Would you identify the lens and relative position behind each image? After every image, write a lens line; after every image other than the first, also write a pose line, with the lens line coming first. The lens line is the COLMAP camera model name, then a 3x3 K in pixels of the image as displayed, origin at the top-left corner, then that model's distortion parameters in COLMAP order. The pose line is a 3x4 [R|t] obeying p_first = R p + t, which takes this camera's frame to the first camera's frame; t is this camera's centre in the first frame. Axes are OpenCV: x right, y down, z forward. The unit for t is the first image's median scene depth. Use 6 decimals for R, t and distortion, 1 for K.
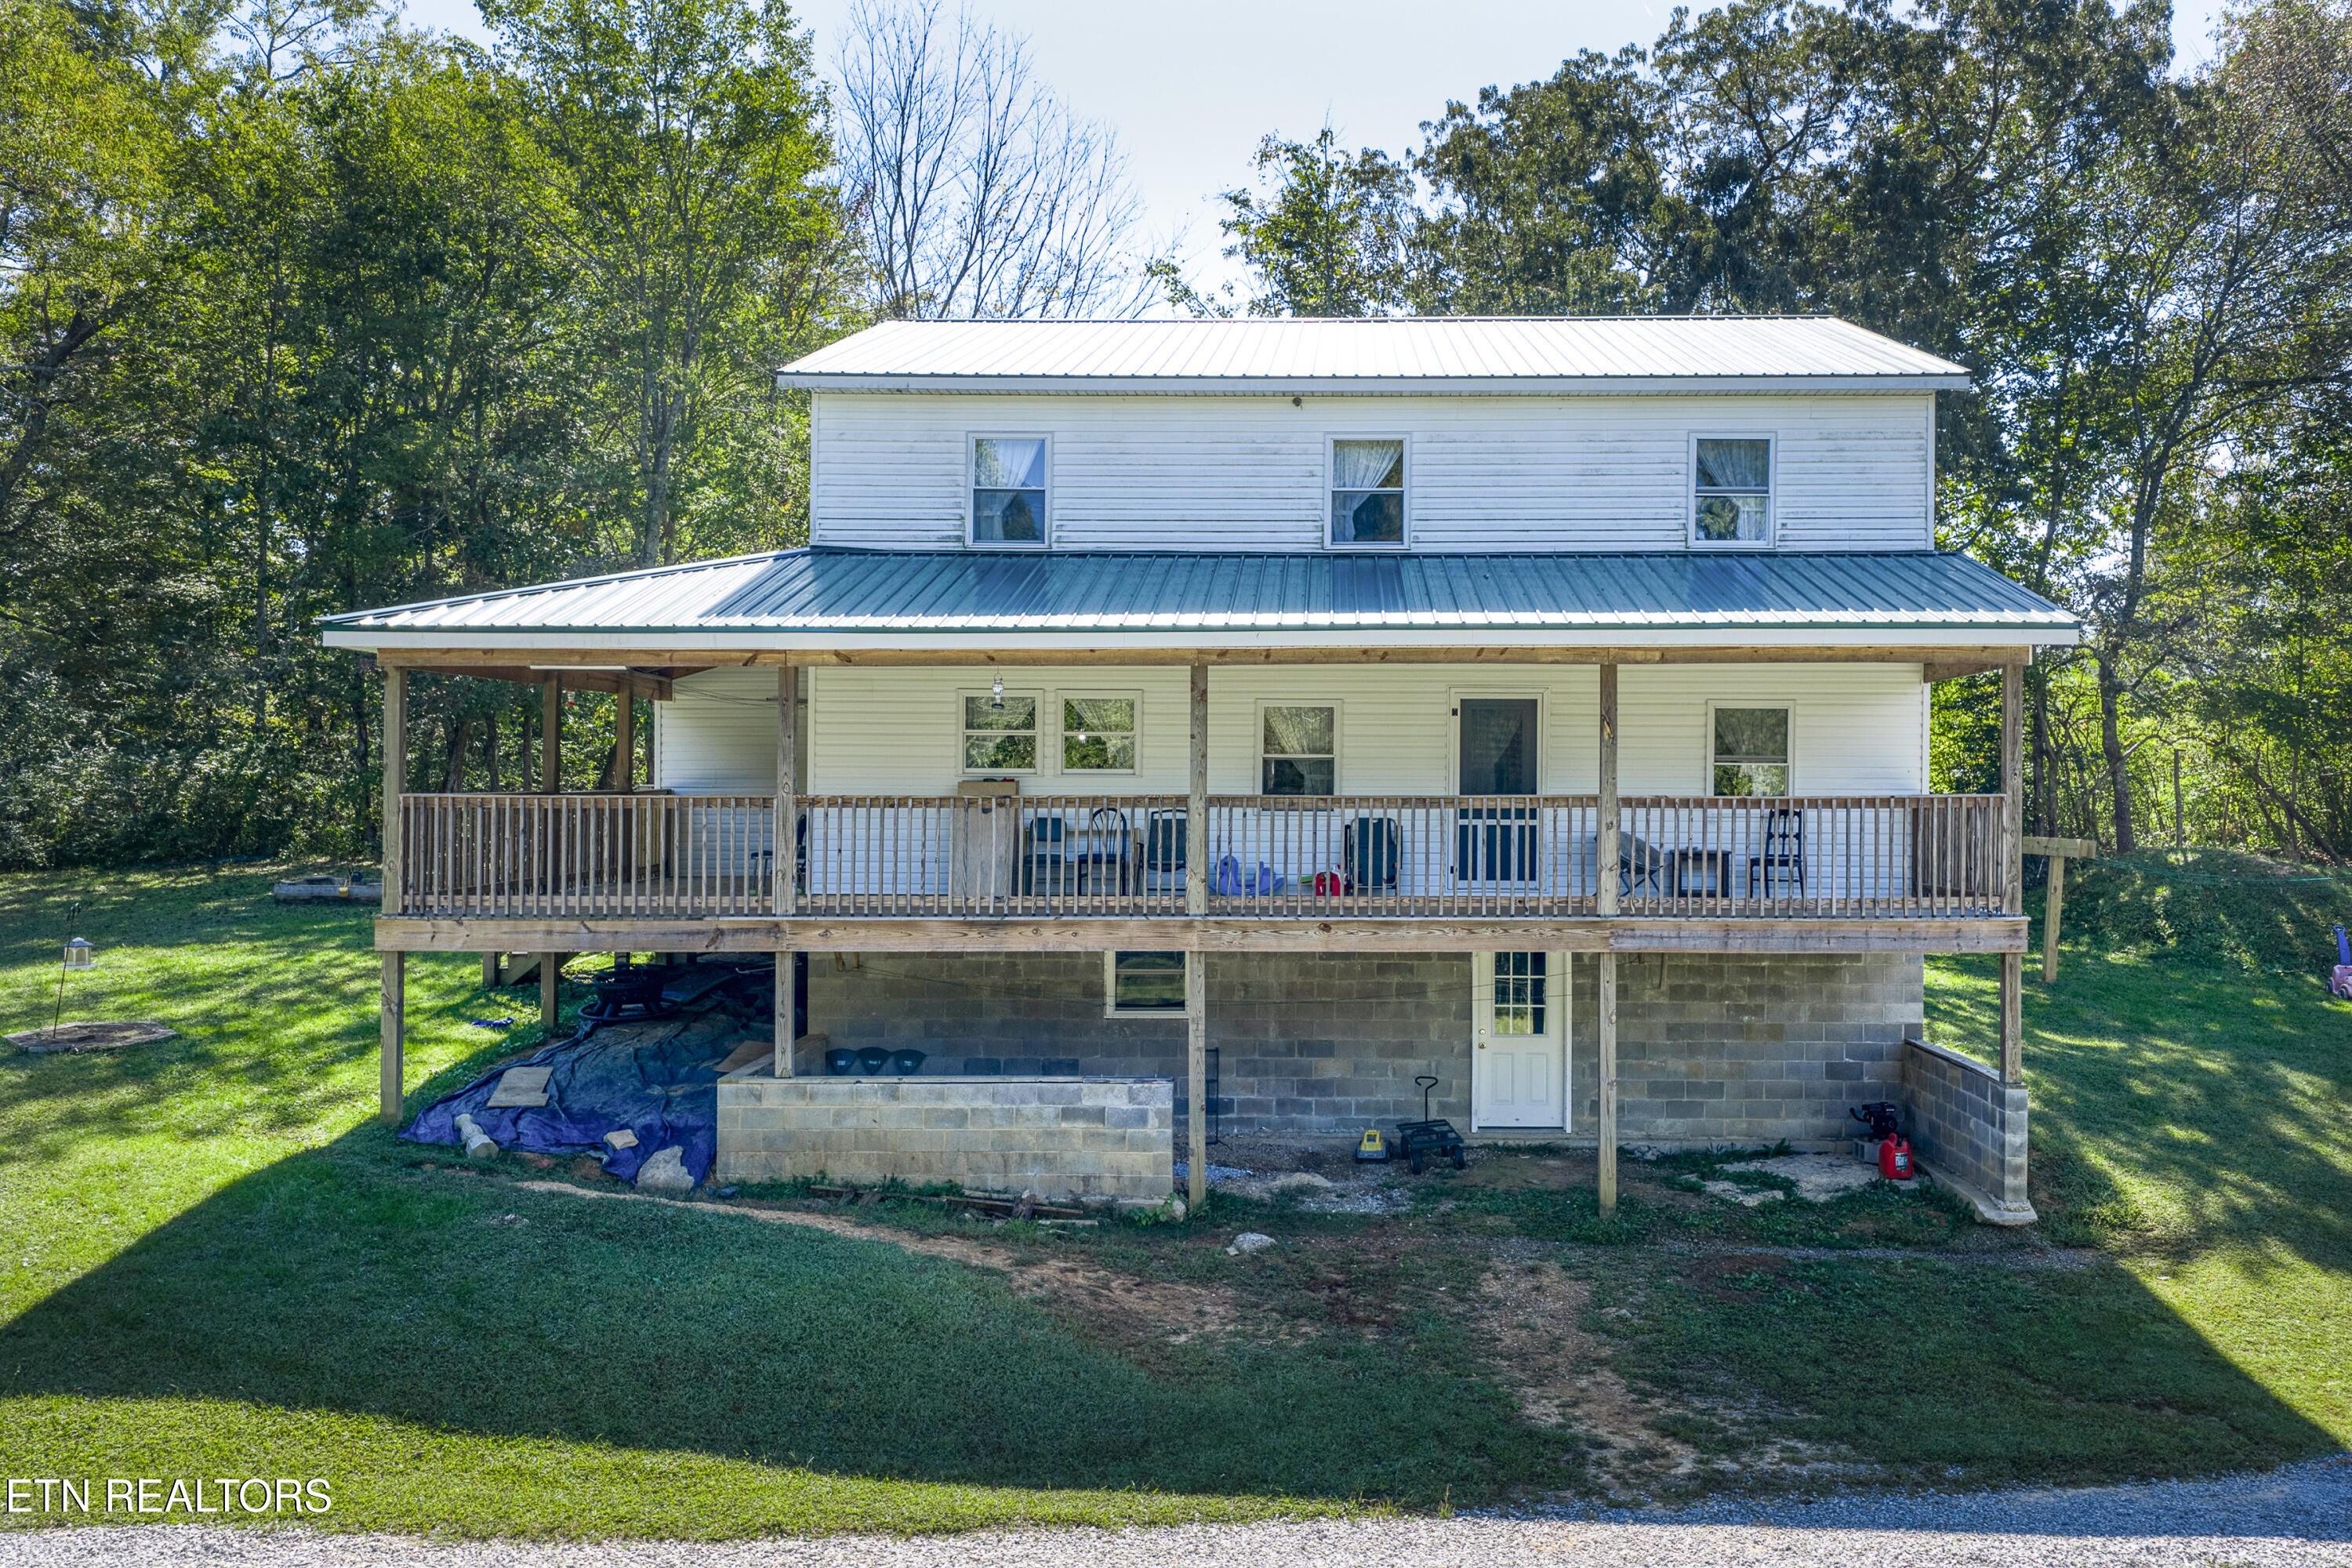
lens RADIAL K [[1967.1, 0, 1374.4], [0, 1967.1, 802.7], [0, 0, 1]] dist [0.006499, -0.001756]
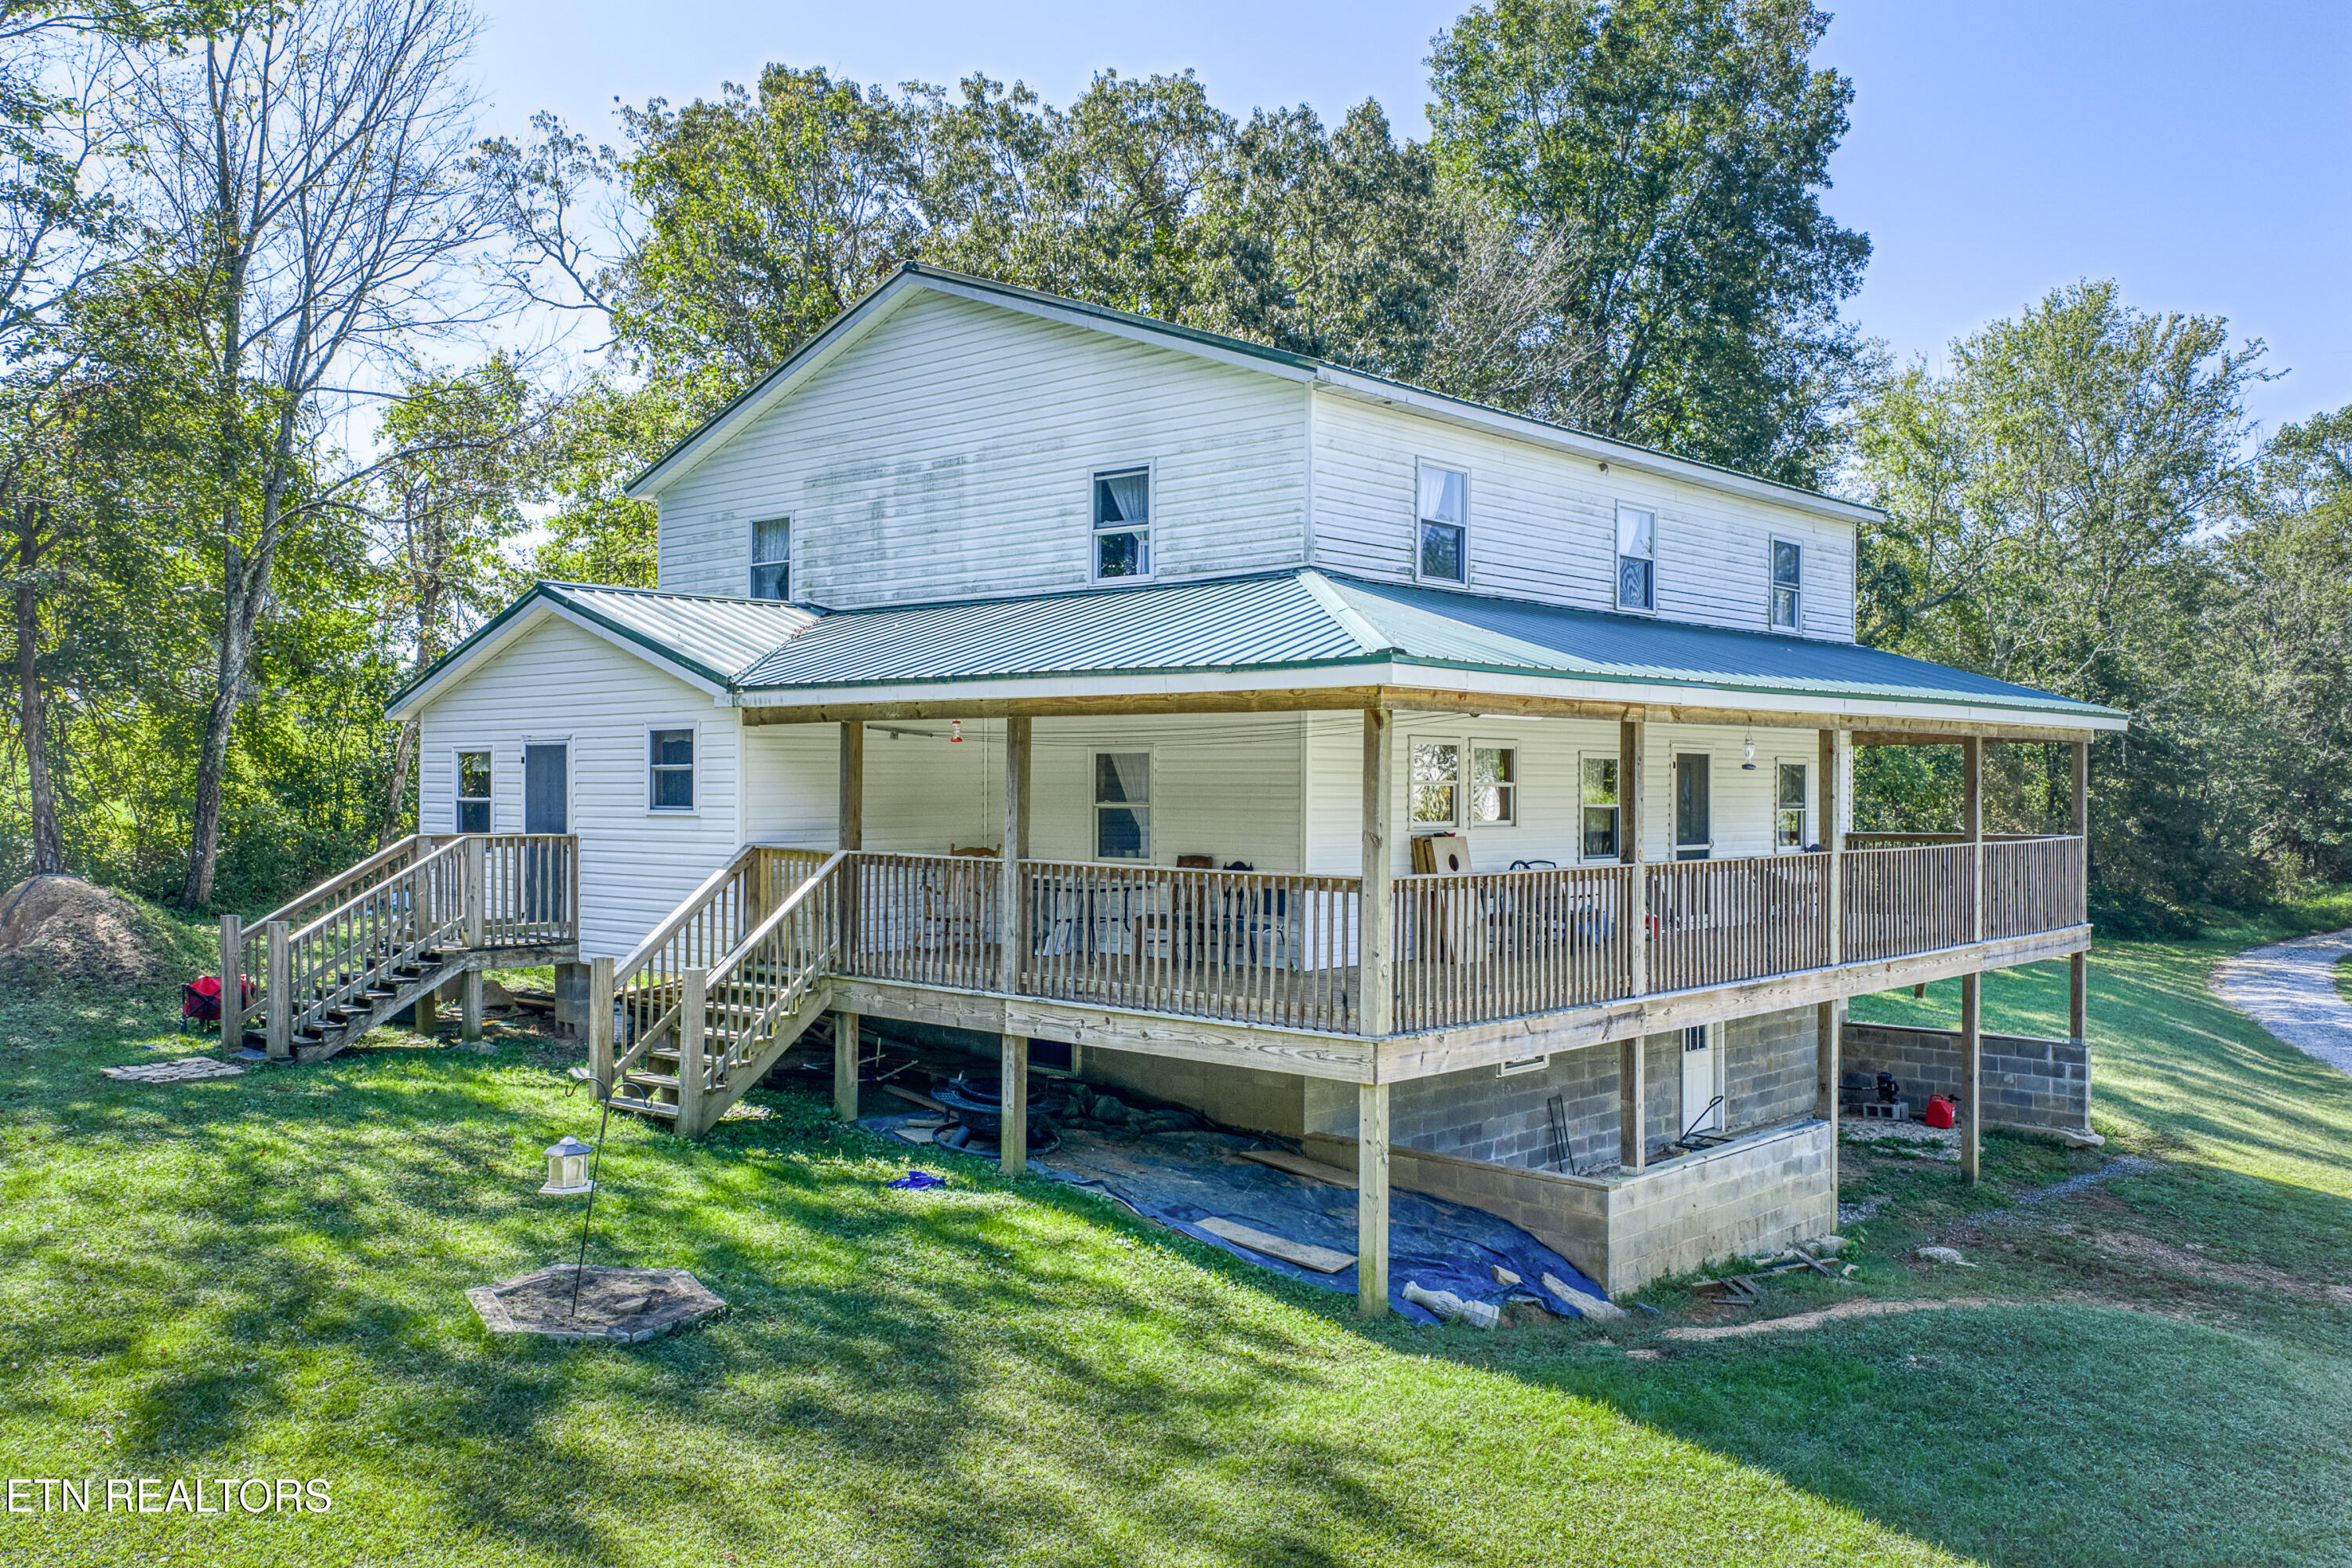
lens RADIAL K [[1967.1, 0, 1175.1], [0, 1967.1, 766.5], [0, 0, 1]] dist [0.006499, -0.001756]
pose [[0.683002, 0.008559, 0.730366, -1.108776], [0.002208, 0.999903, -0.013782, -0.036353], [-0.730413, 0.011026, 0.682917, 0.530076]]
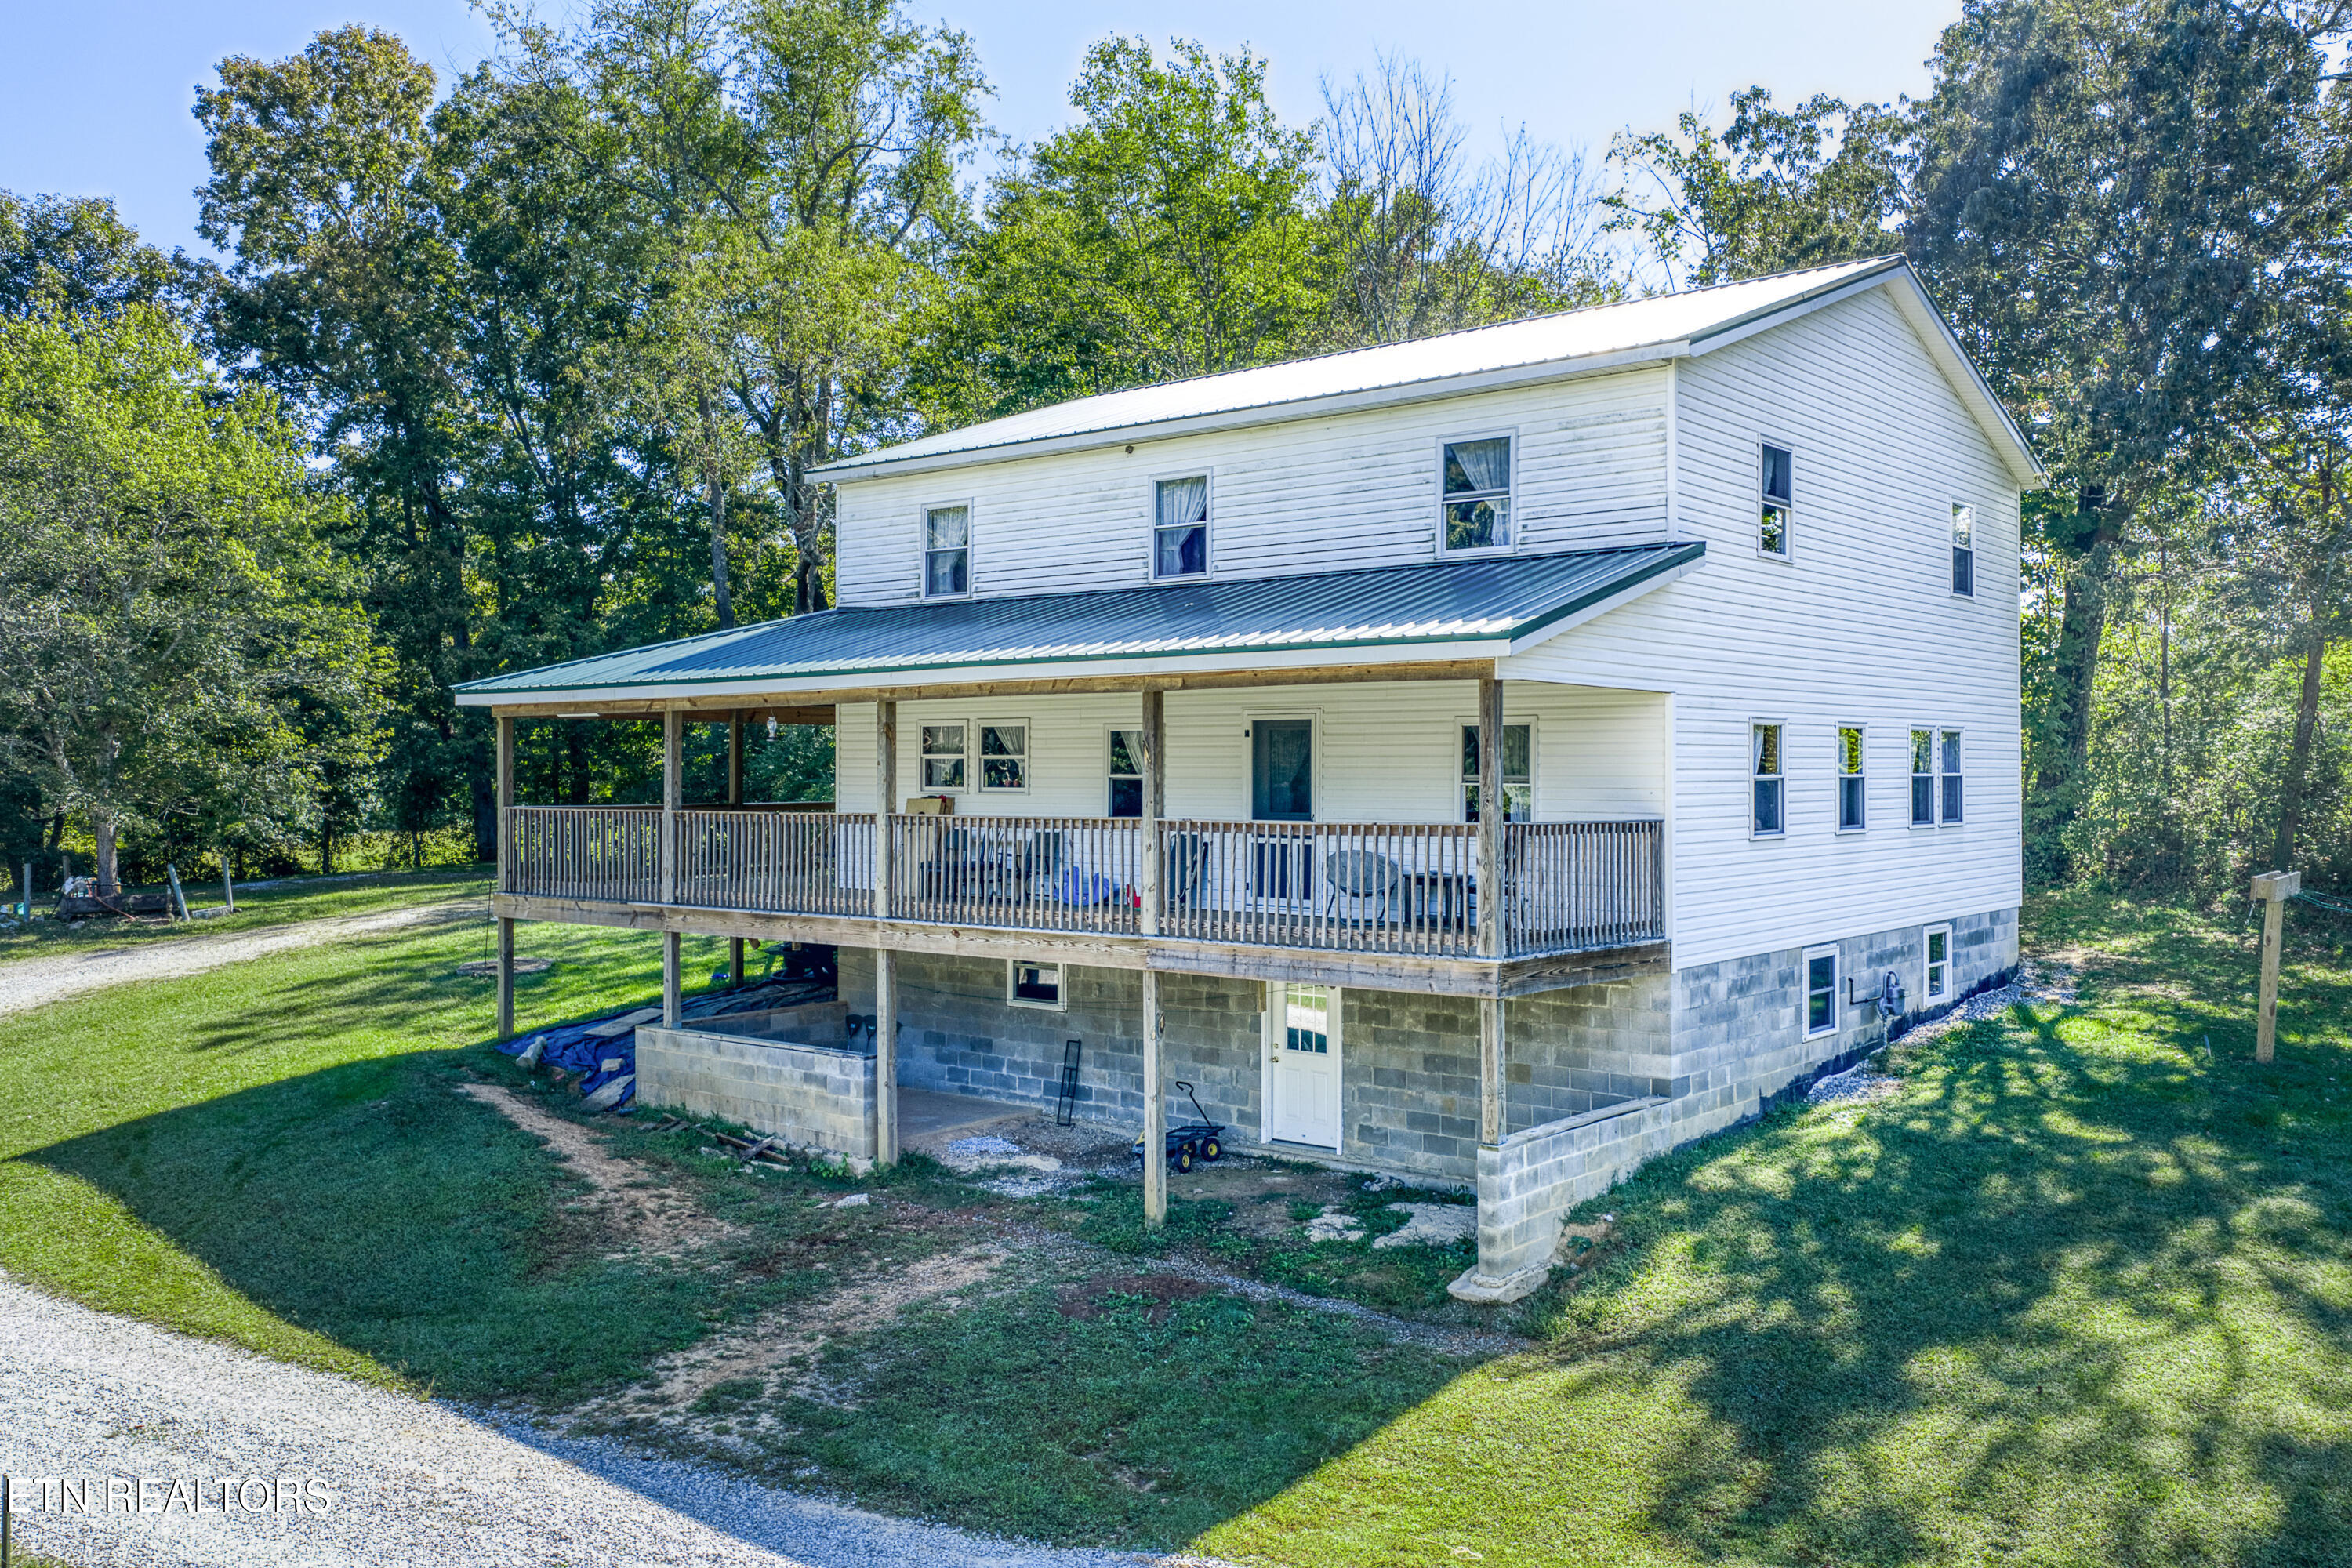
lens RADIAL K [[1967.1, 0, 1209.6], [0, 1967.1, 766.3], [0, 0, 1]] dist [0.006499, -0.001756]
pose [[0.775007, -0.004253, -0.631938, 0.791012], [-0.004754, 0.999910, -0.012560, -0.018236], [0.631934, 0.012738, 0.774917, 0.218755]]
